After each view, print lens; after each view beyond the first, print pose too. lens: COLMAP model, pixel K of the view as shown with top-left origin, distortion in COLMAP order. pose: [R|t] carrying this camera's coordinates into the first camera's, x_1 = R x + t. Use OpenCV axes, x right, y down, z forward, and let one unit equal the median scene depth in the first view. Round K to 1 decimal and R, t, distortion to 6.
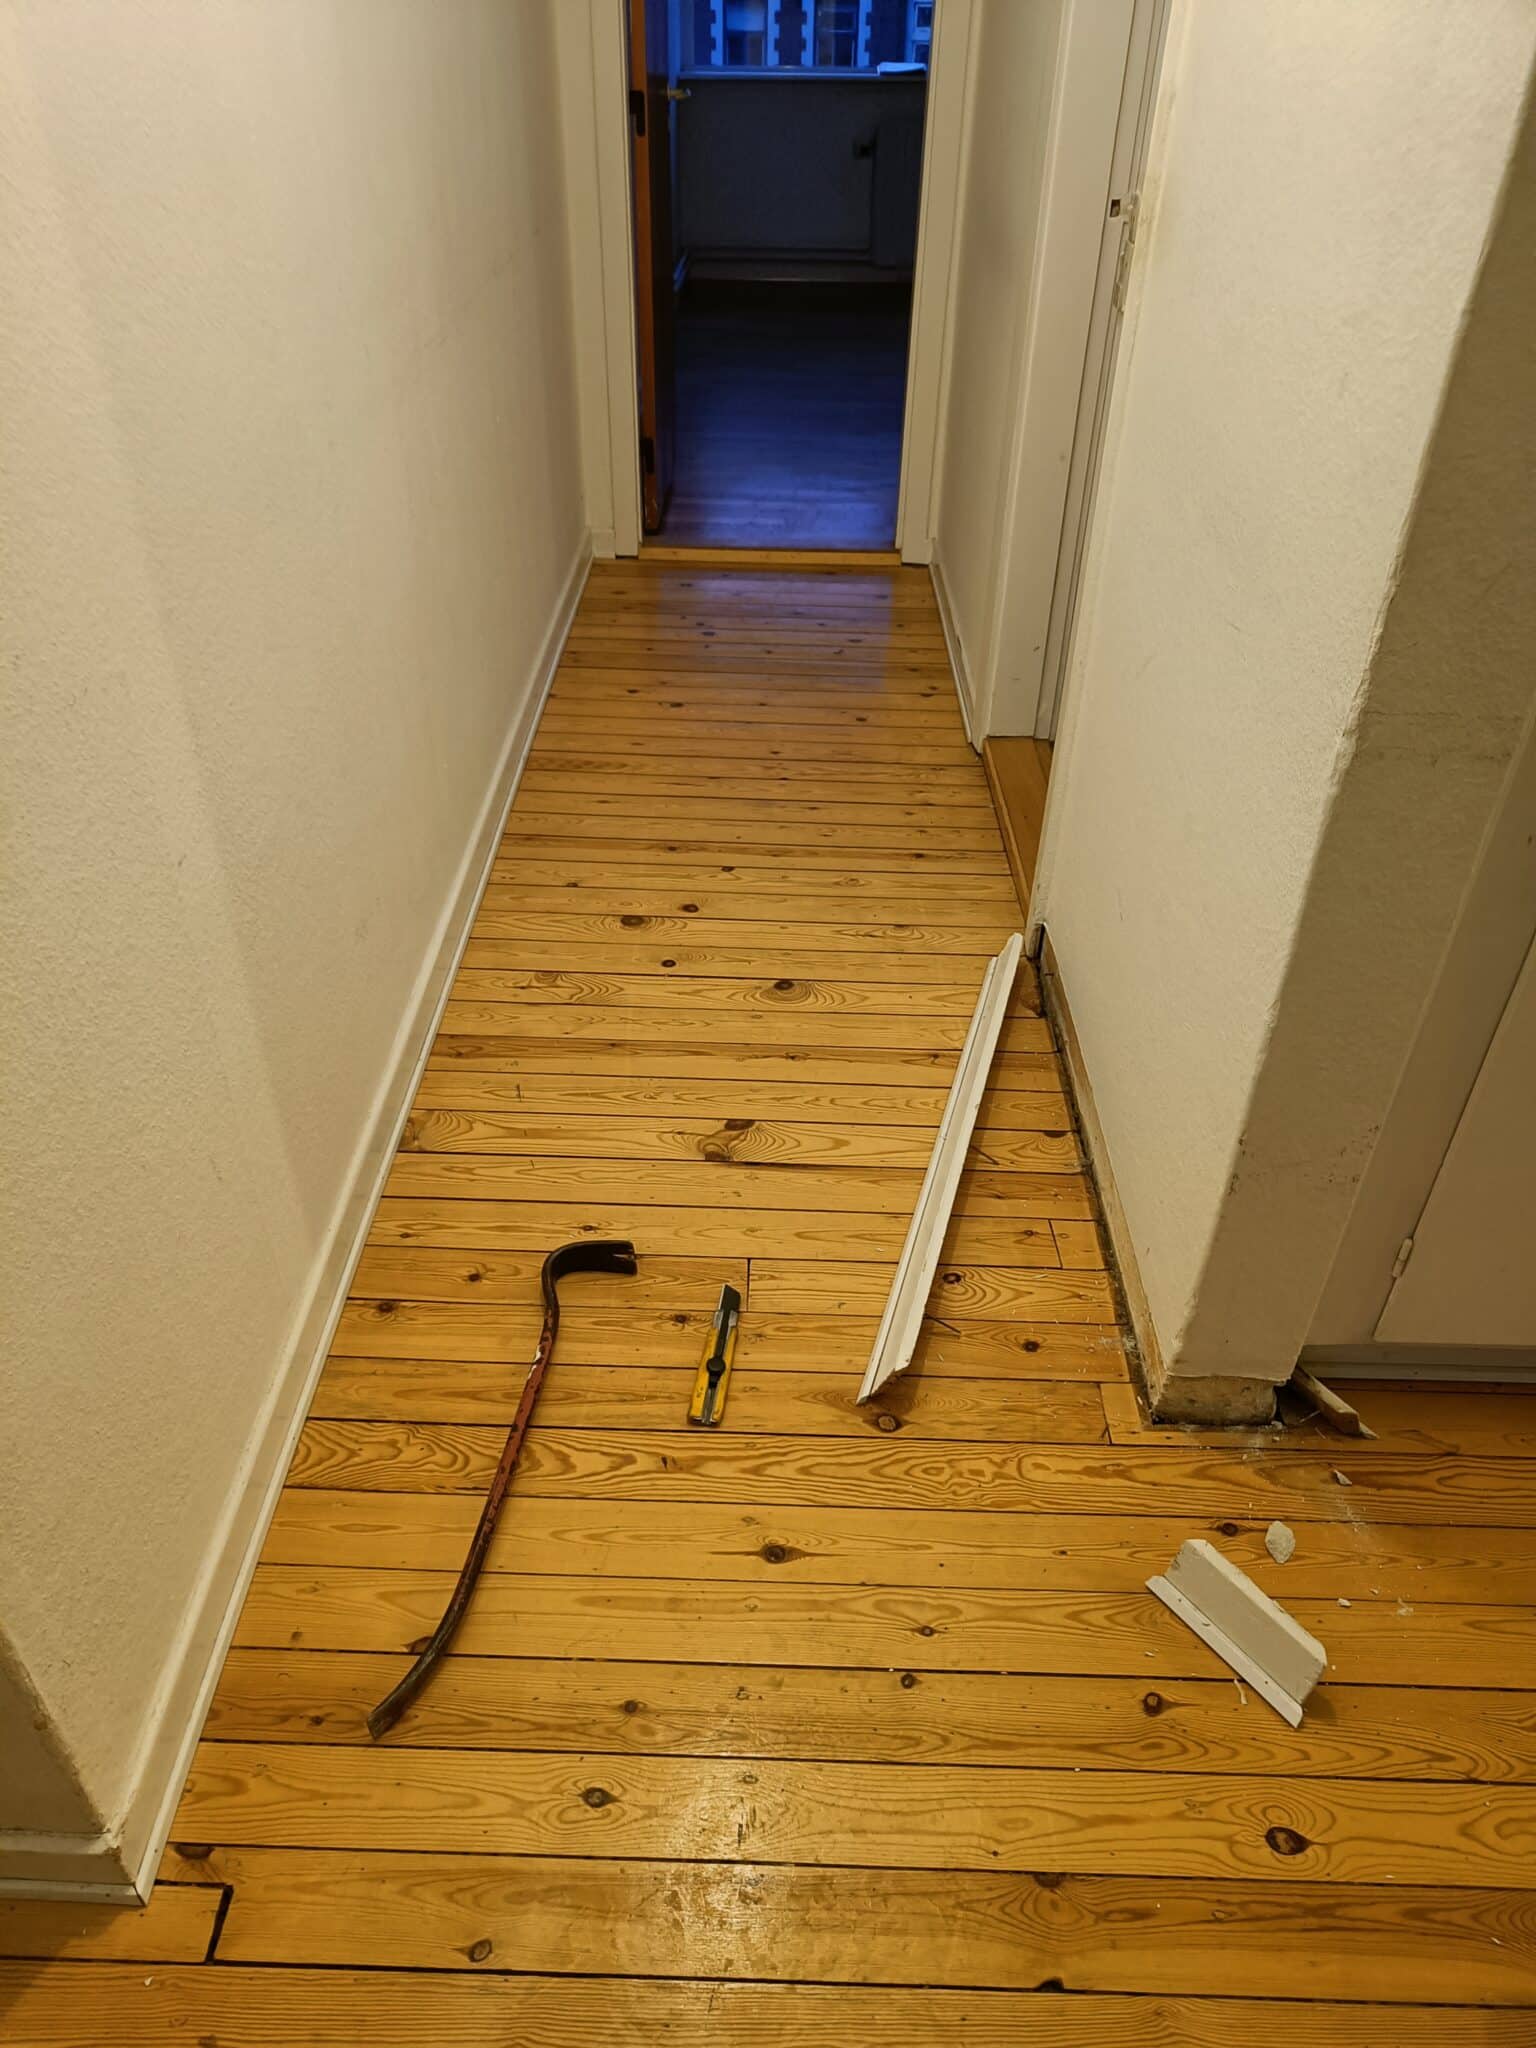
lens RADIAL K [[1457.5, 0, 766.3], [0, 1457.5, 1040.8], [0, 0, 1]] dist [0.000251, 0.000586]
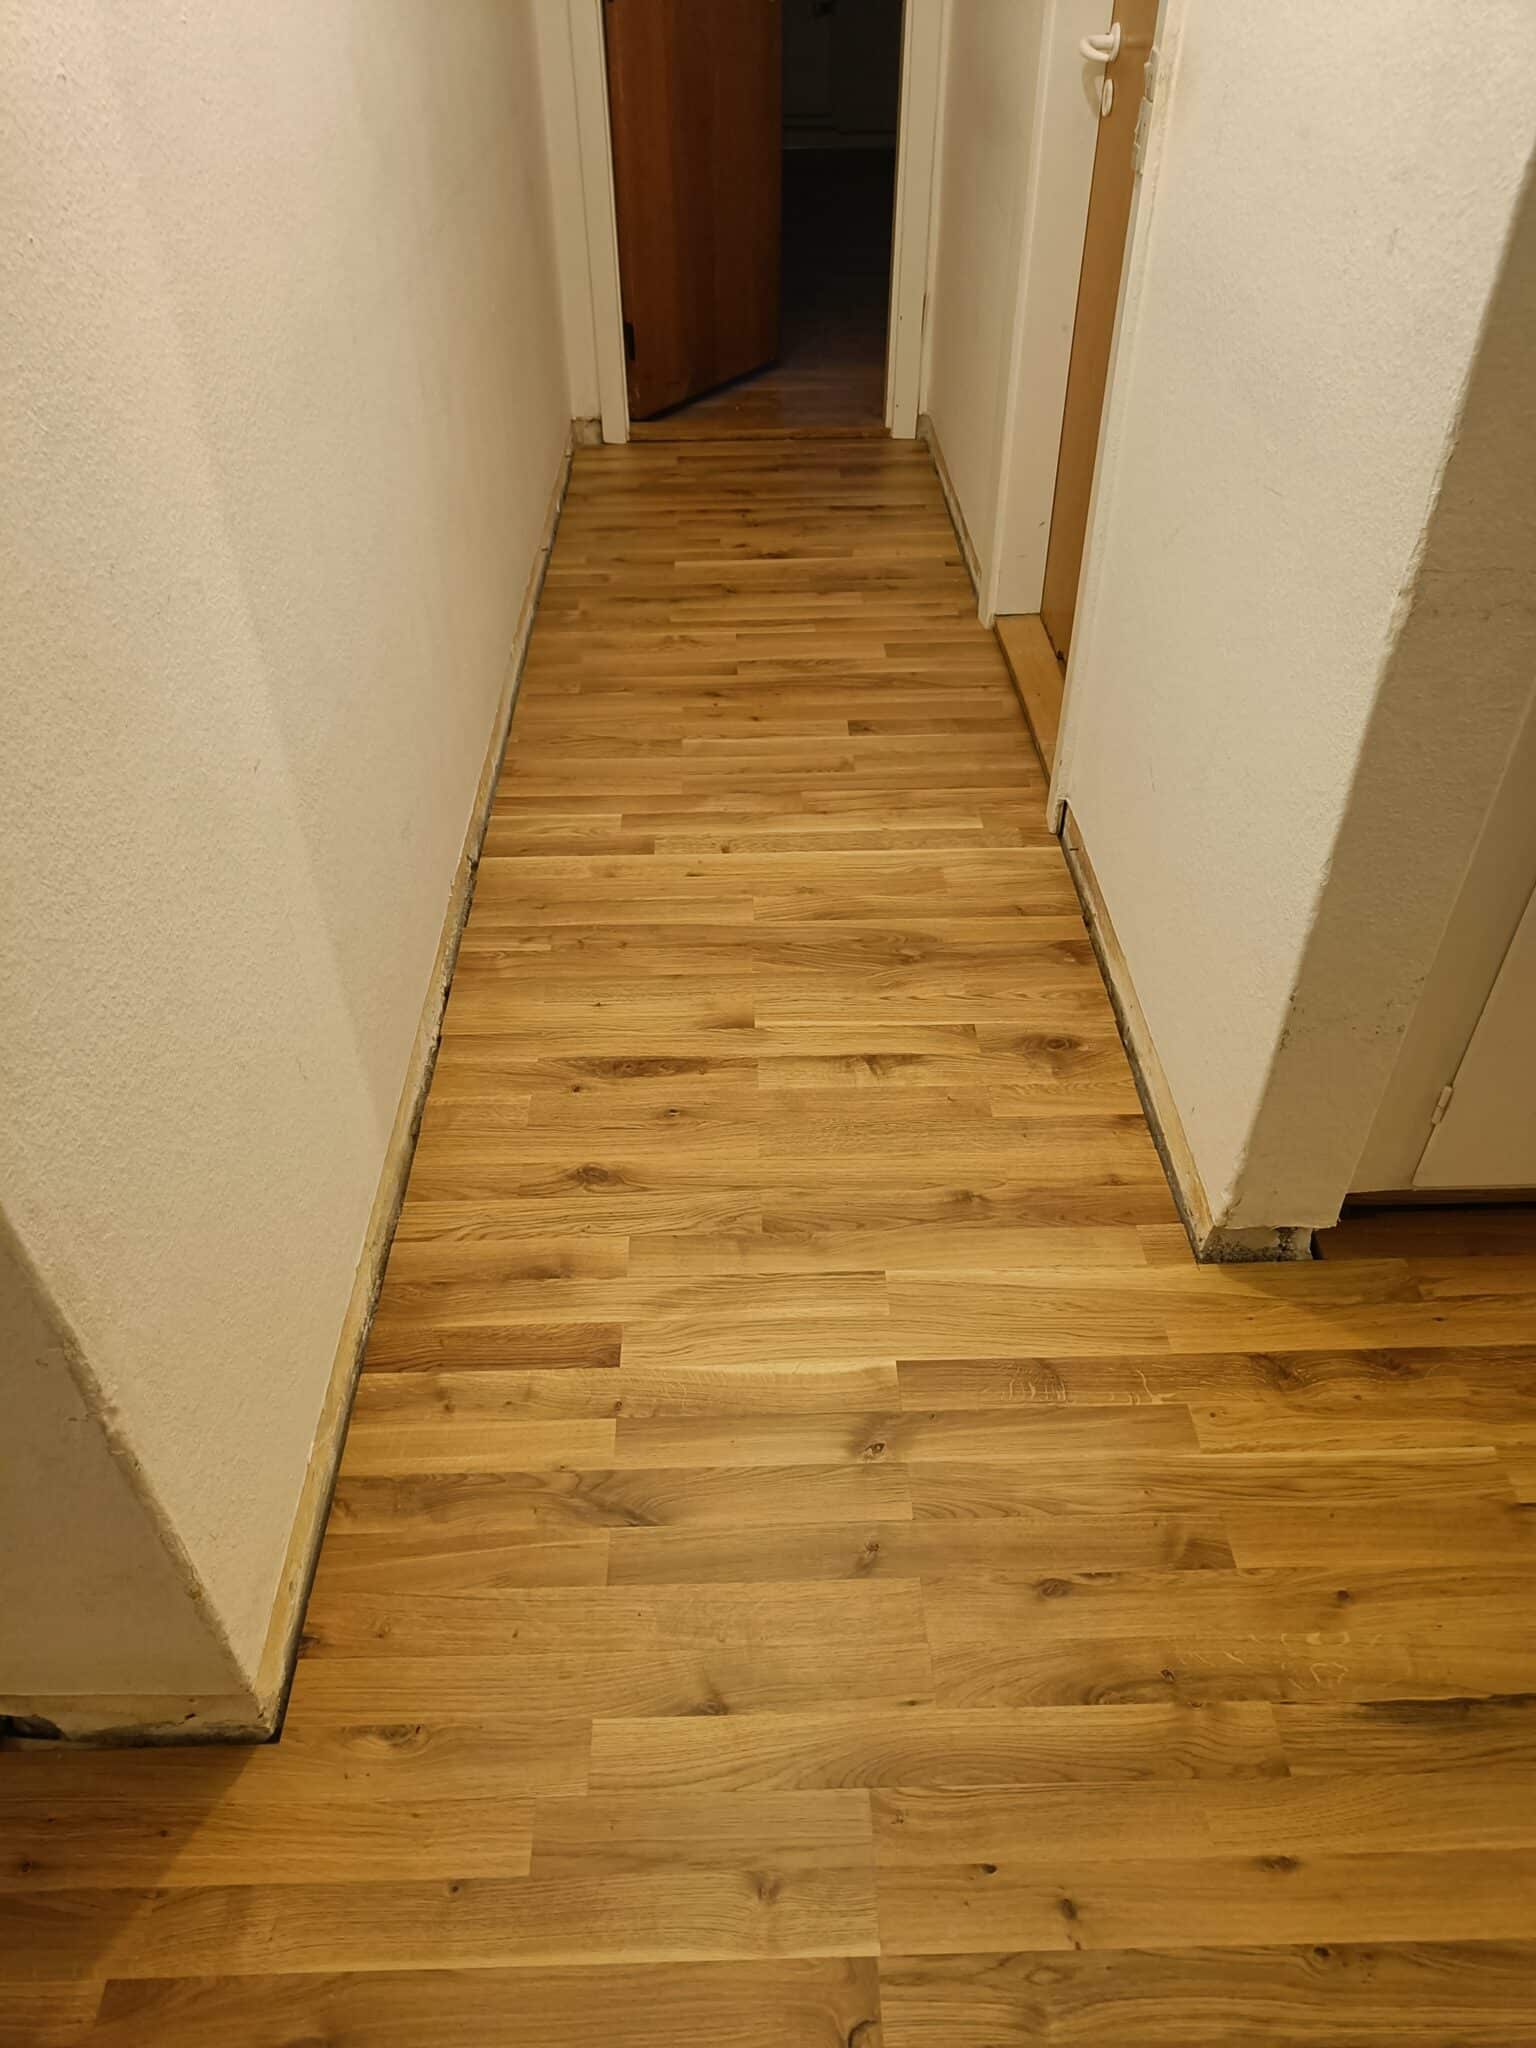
lens RADIAL K [[1449.5, 0, 768.0], [0, 1449.5, 1024.0], [0, 0, 1]] dist [-0.001575, 0.007152]
pose [[0.998965, -0.043250, 0.014093, -0.072940], [0.042308, 0.997217, 0.061387, 0.009759], [-0.016709, -0.060727, 0.998015, -0.027554]]
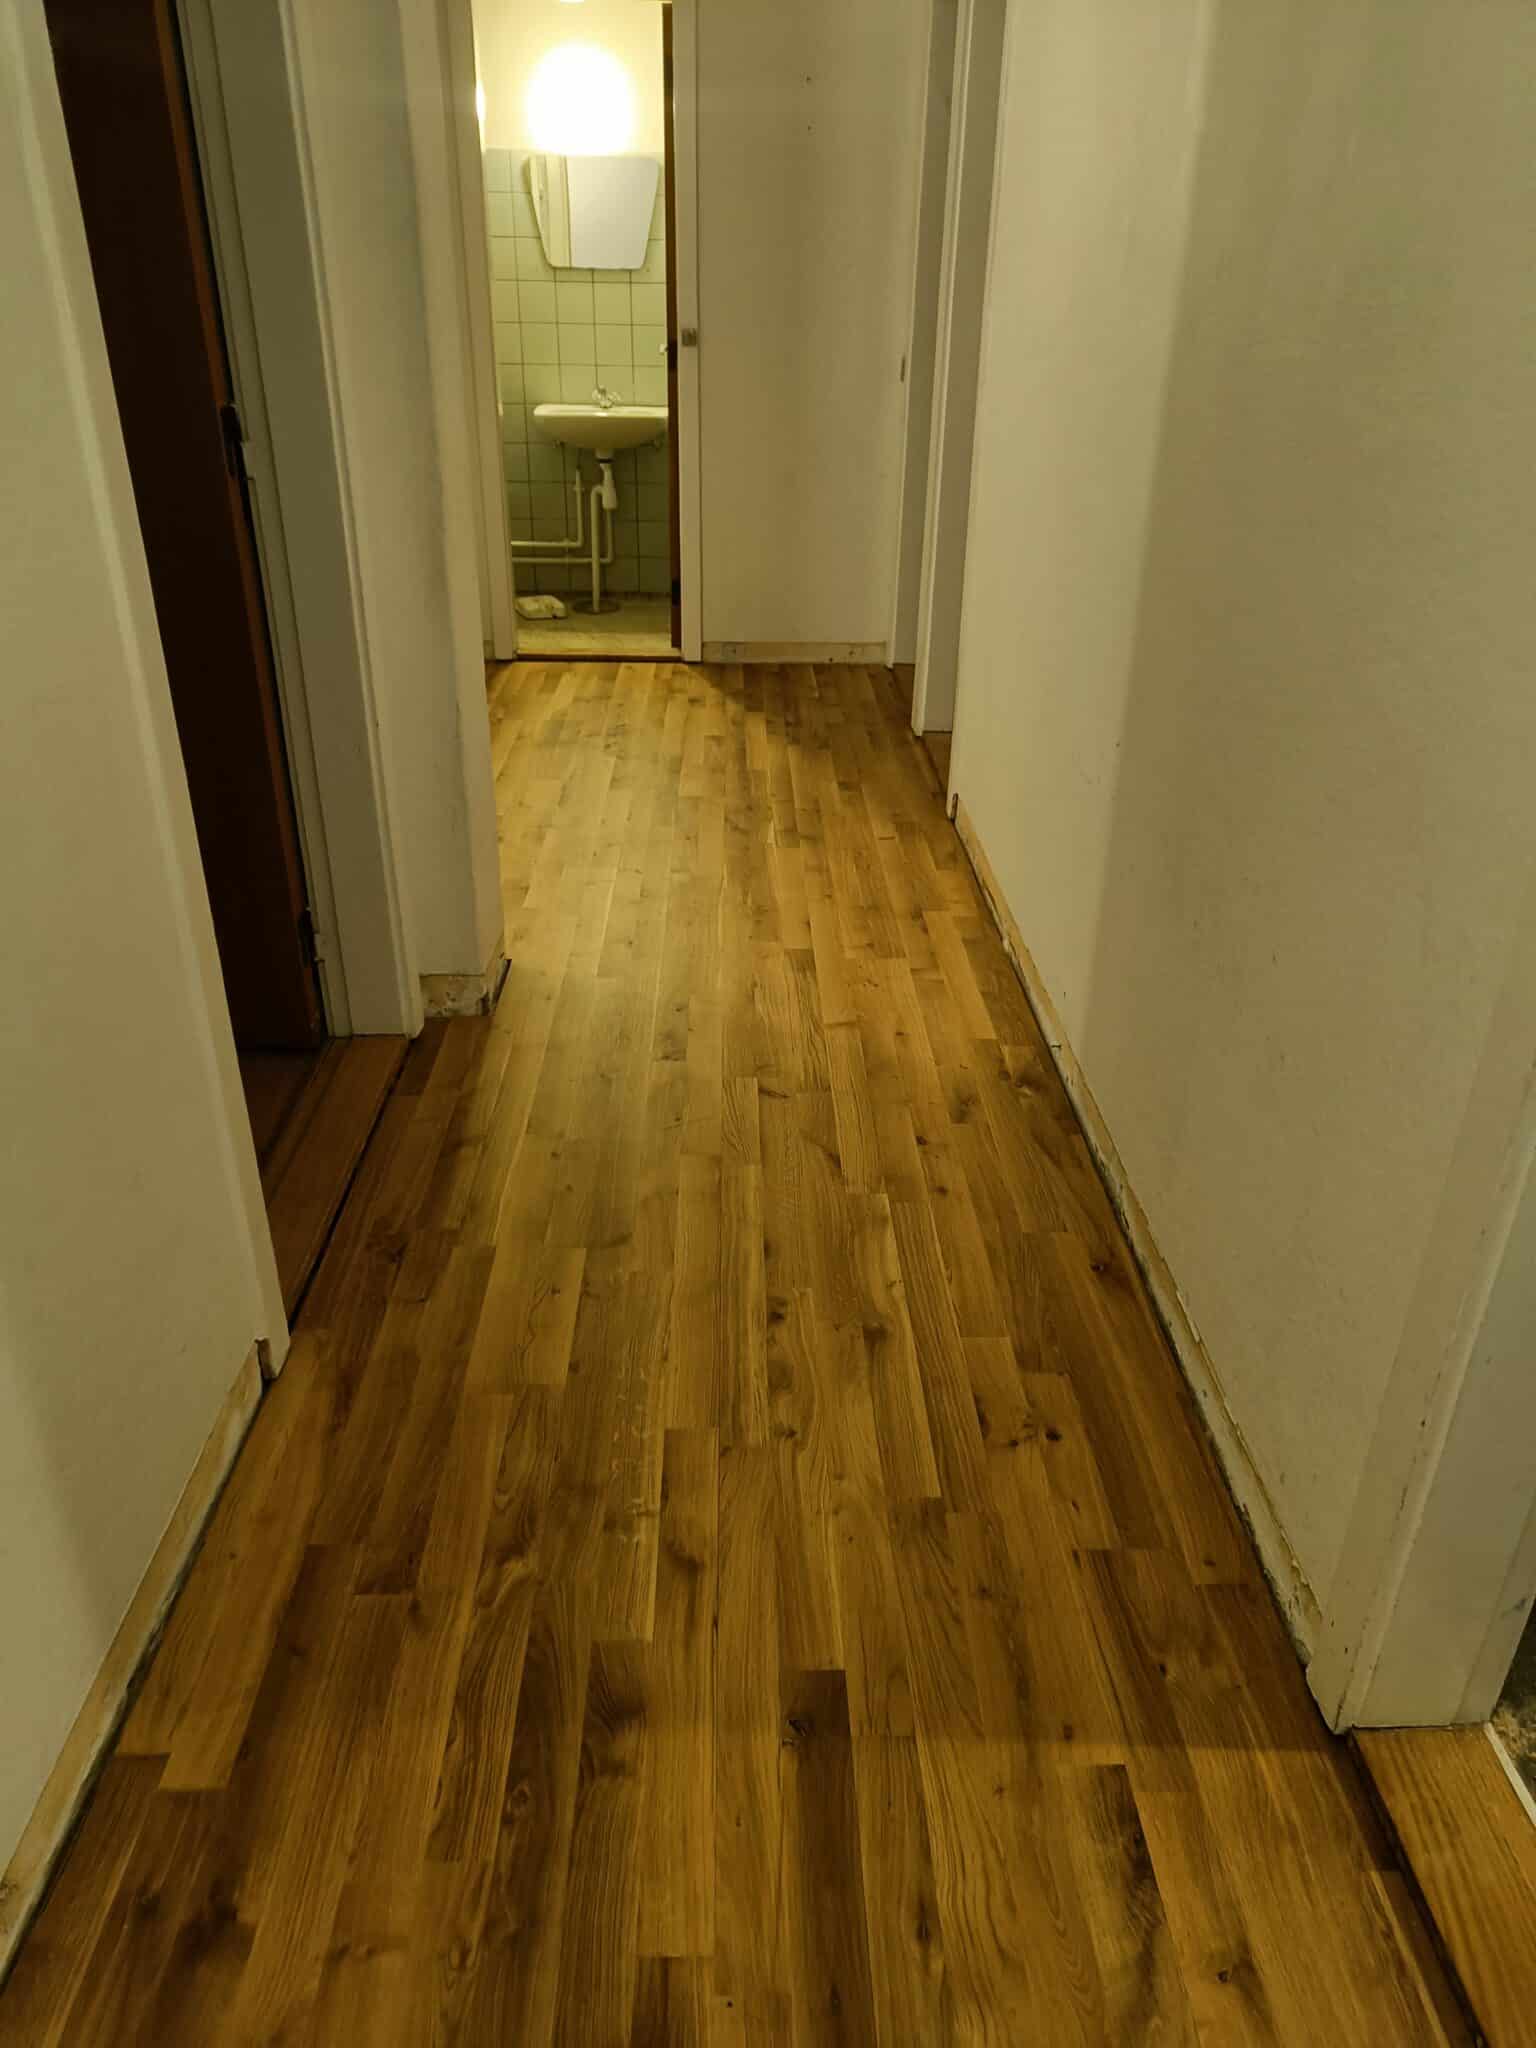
lens RADIAL K [[1449.5, 0, 768.0], [0, 1449.5, 1024.0], [0, 0, 1]] dist [-0.001575, 0.007152]
pose [[-0.046255, -0.450728, 0.891462, -2.711085], [0.594642, 0.704650, 0.387129, -0.023392], [-0.802659, 0.548008, 0.235428, 0.153774]]
